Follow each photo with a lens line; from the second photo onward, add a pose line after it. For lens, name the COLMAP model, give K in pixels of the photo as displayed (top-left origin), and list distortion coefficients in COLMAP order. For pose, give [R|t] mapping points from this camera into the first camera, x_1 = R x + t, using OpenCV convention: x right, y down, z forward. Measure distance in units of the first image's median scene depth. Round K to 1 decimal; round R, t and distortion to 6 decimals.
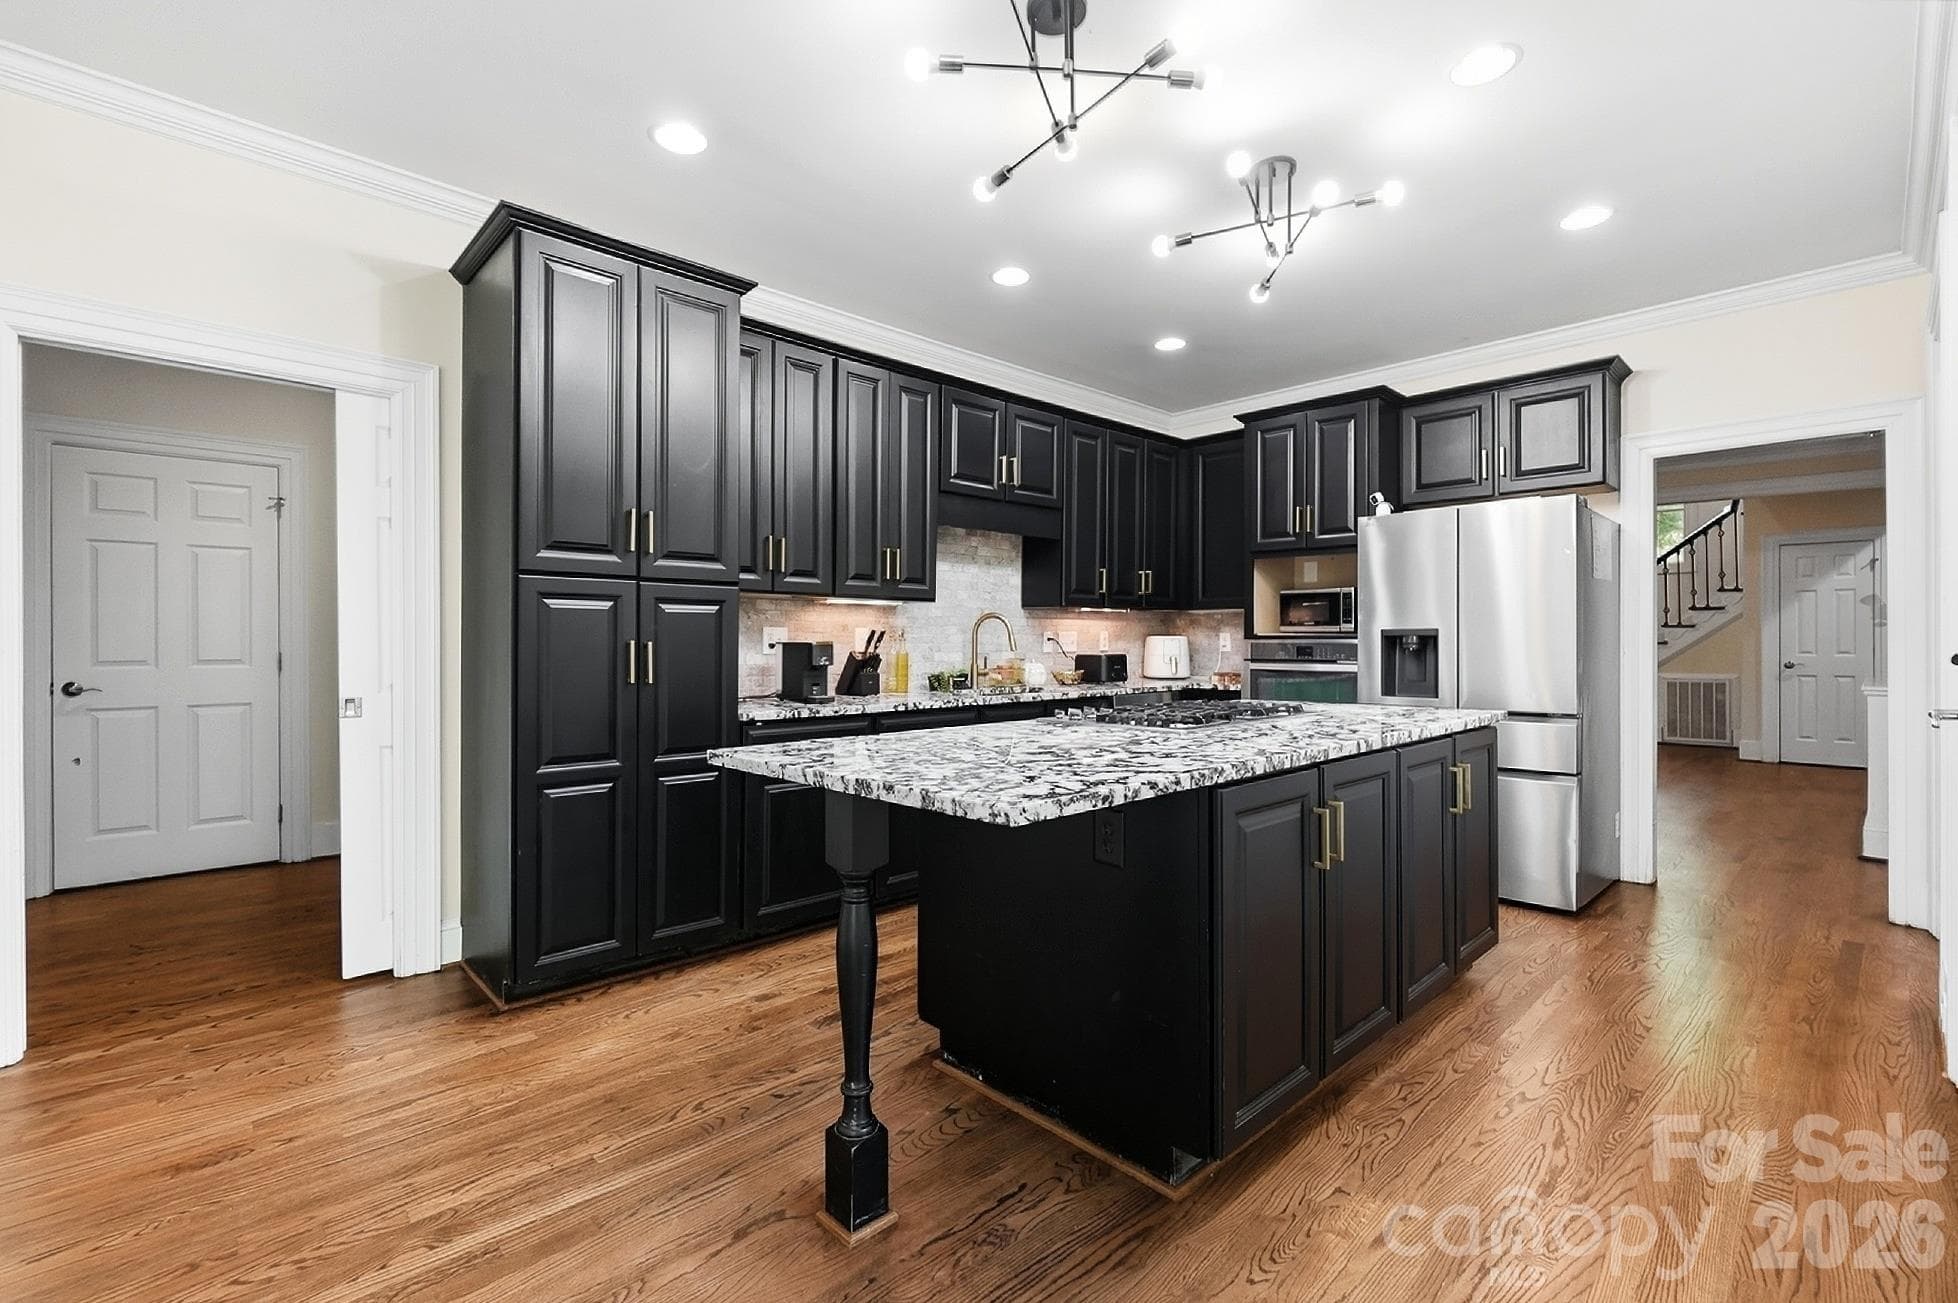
lens RADIAL K [[865.5, 0, 959.8], [0, 865.5, 643.0], [0, 0, 1]] dist [-0.028454, 0.000240]
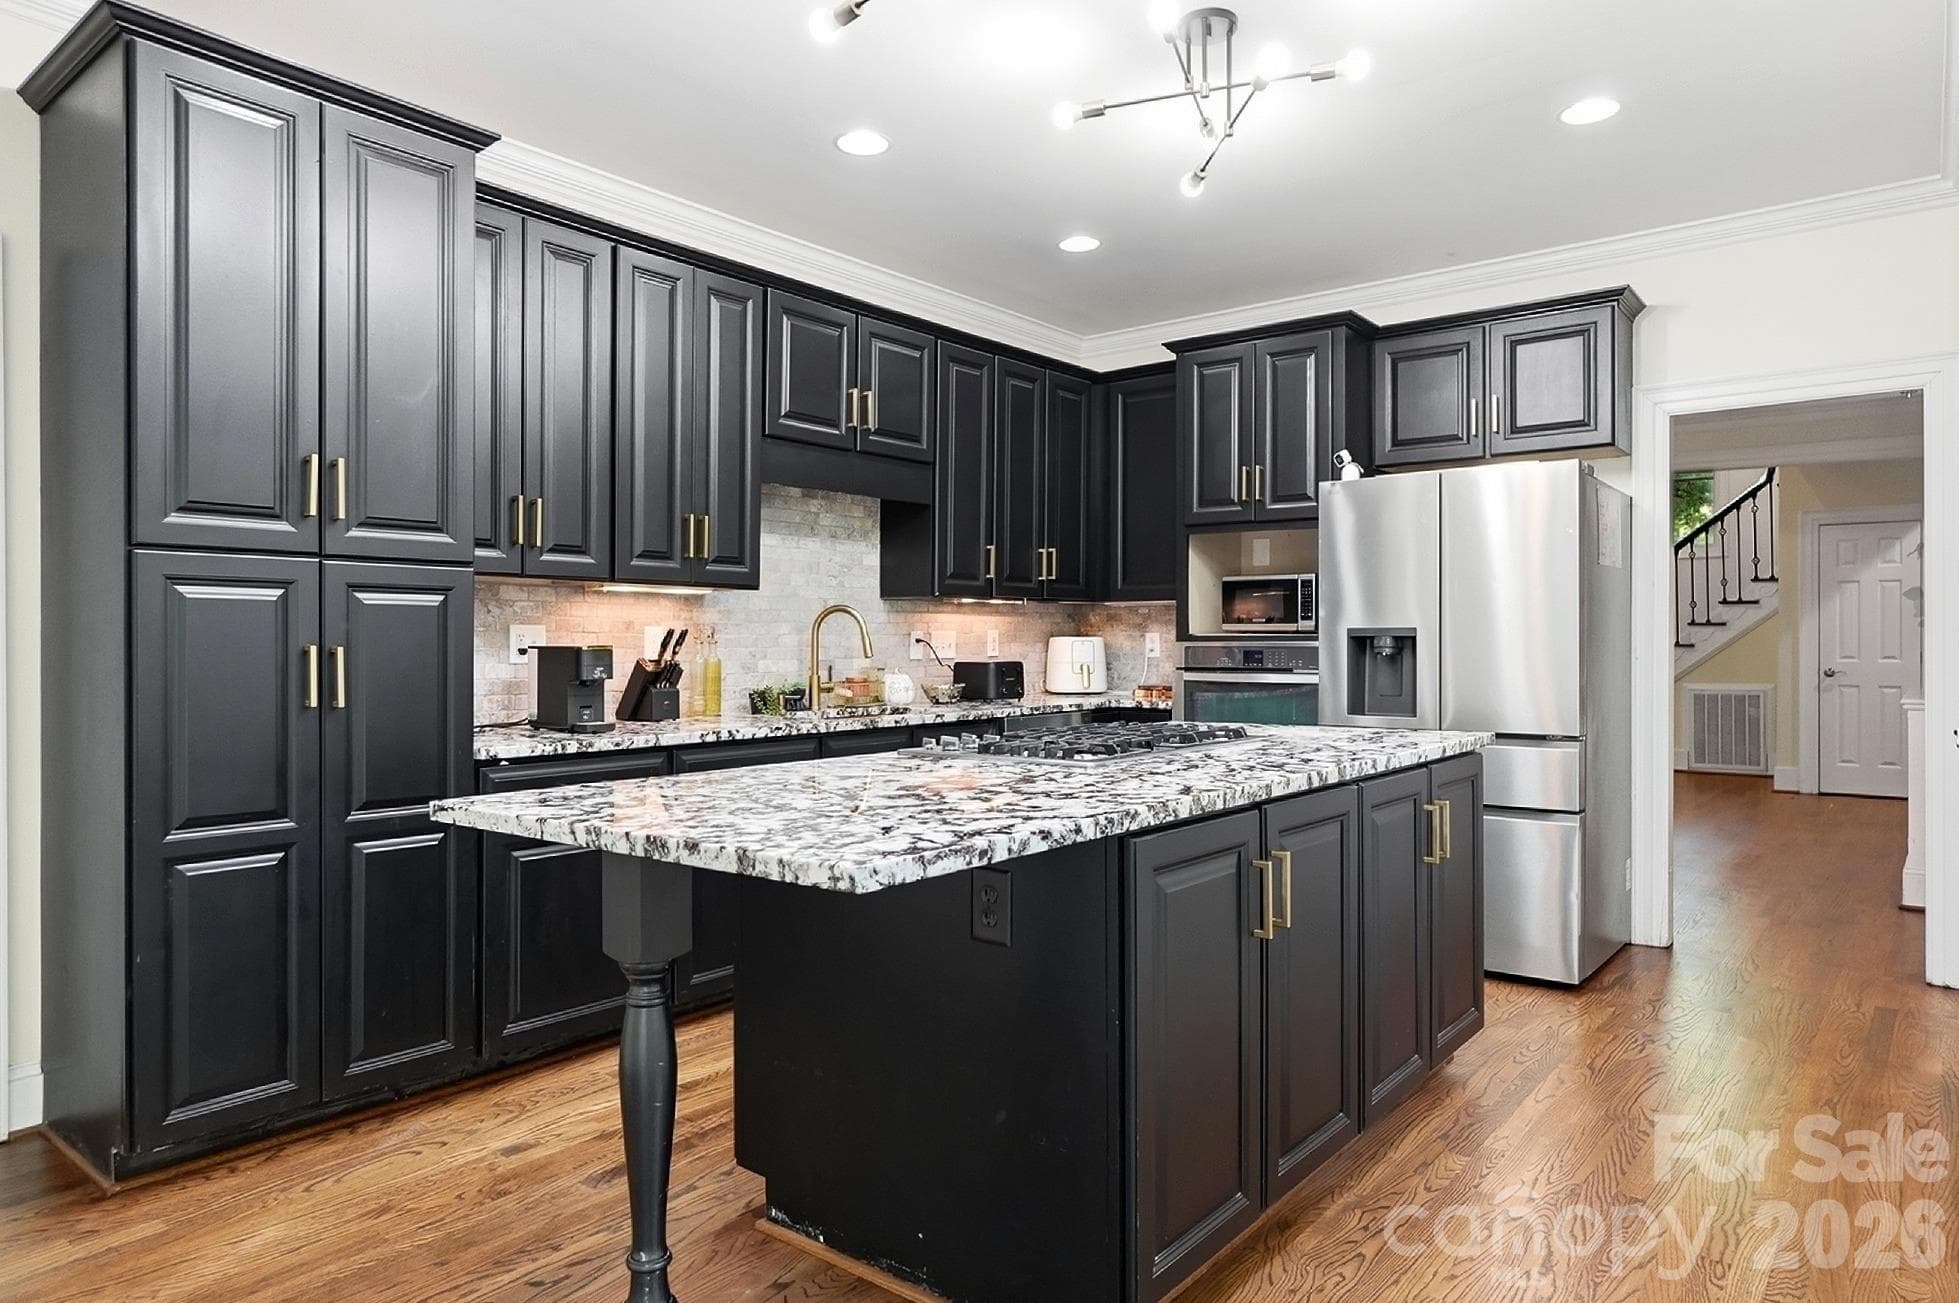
lens RADIAL K [[1218.4, 0, 979.5], [0, 1218.4, 651.5], [0, 0, 1]] dist [-0.014202, -0.002018]
pose [[0.988980, -0.002345, 0.148030, 0.004330], [0.001480, 0.999981, 0.005951, -0.002874], [-0.148041, -0.005666, 0.988965, -0.038423]]
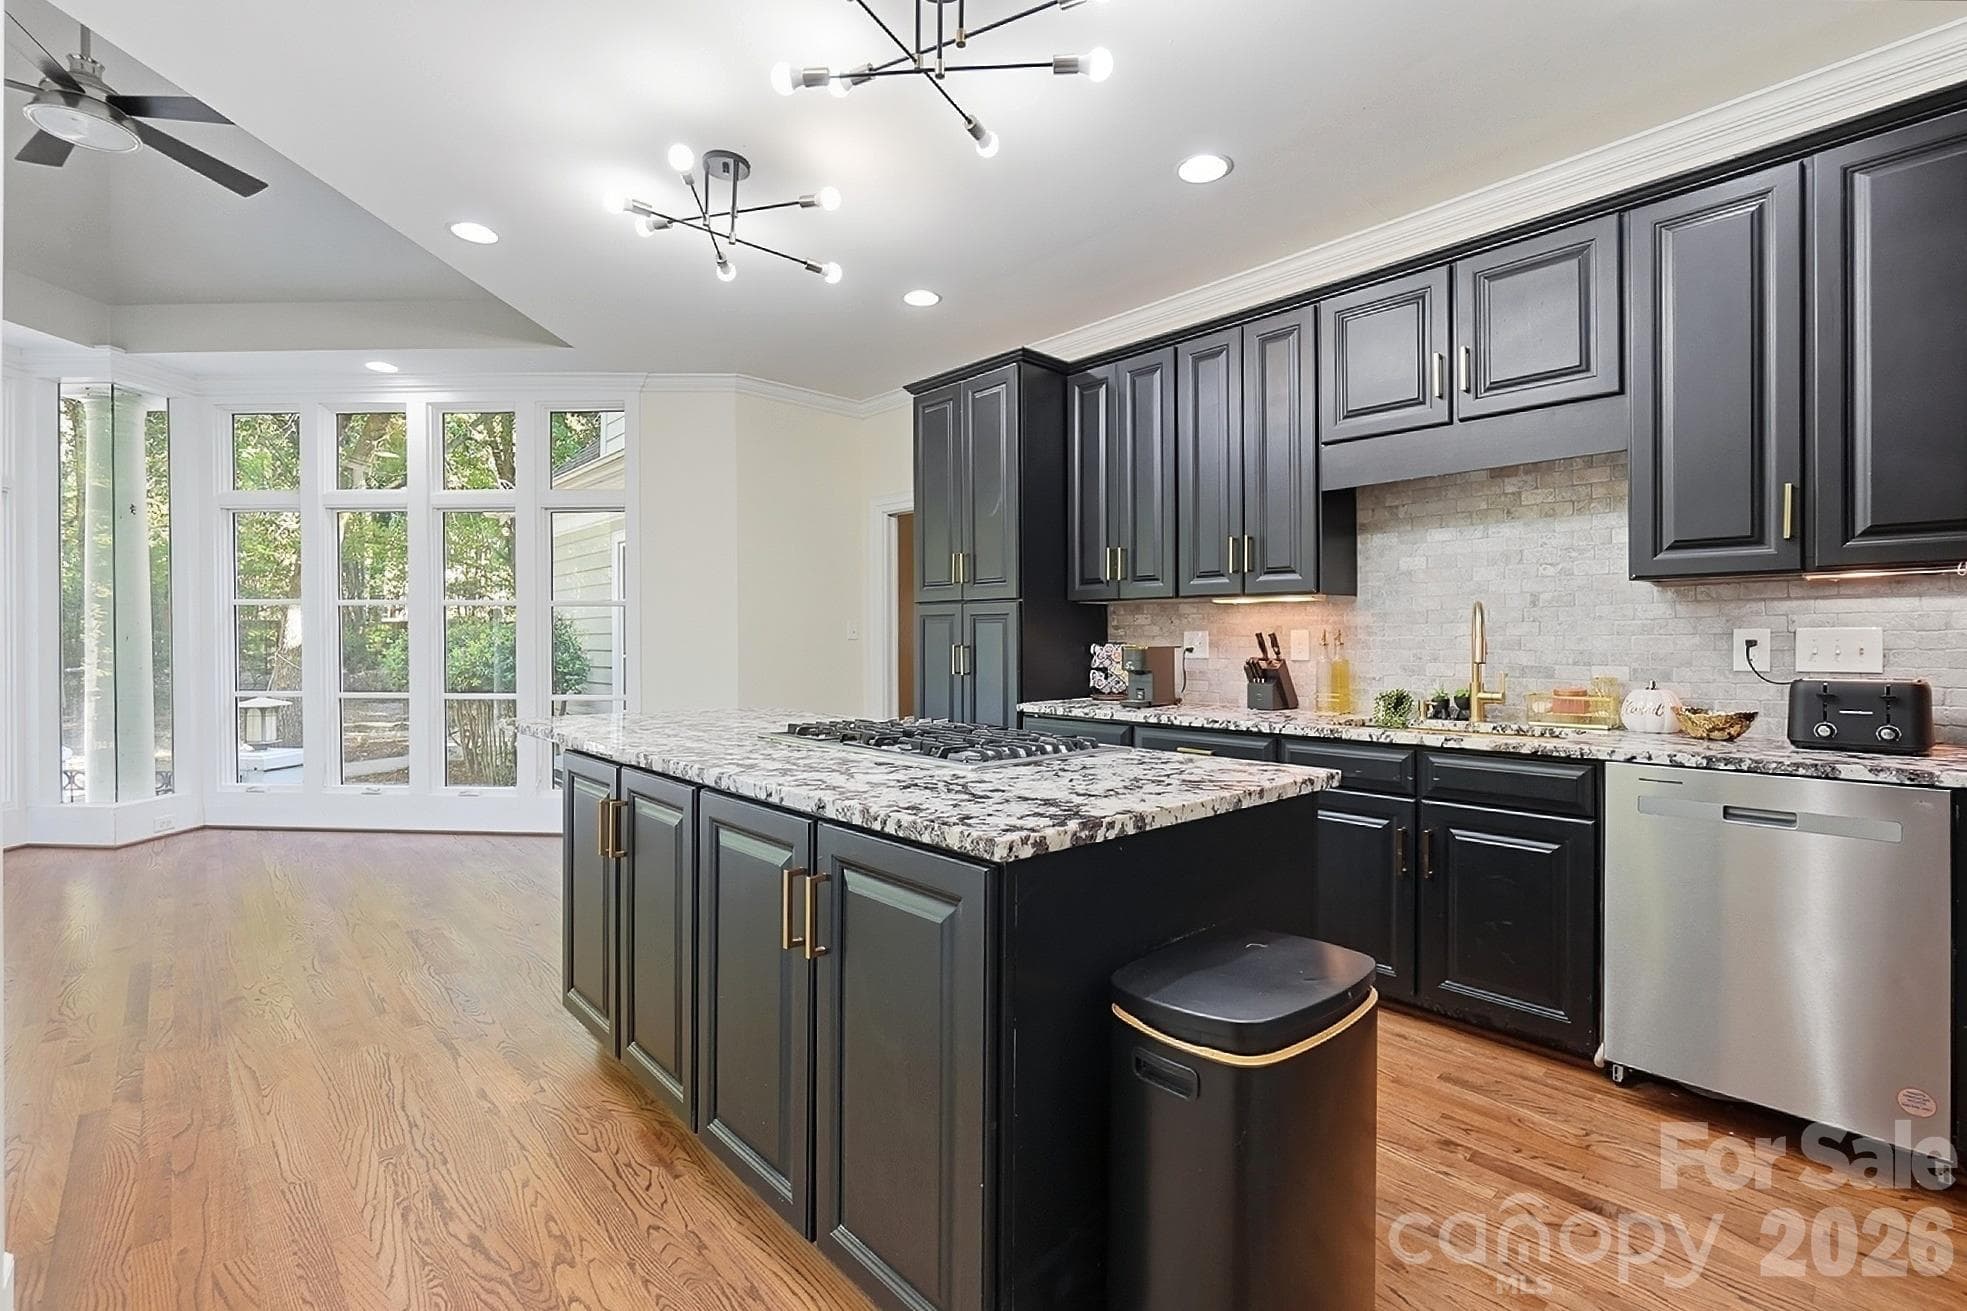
lens RADIAL K [[869.4, 0, 964.2], [0, 869.4, 647.0], [0, 0, 1]] dist [-0.028454, 0.000240]
pose [[-0.009013, 0.006172, -0.999940, 1.032113], [-0.001788, 0.999979, 0.006188, -0.008124], [0.999958, 0.001844, -0.009002, 0.994439]]
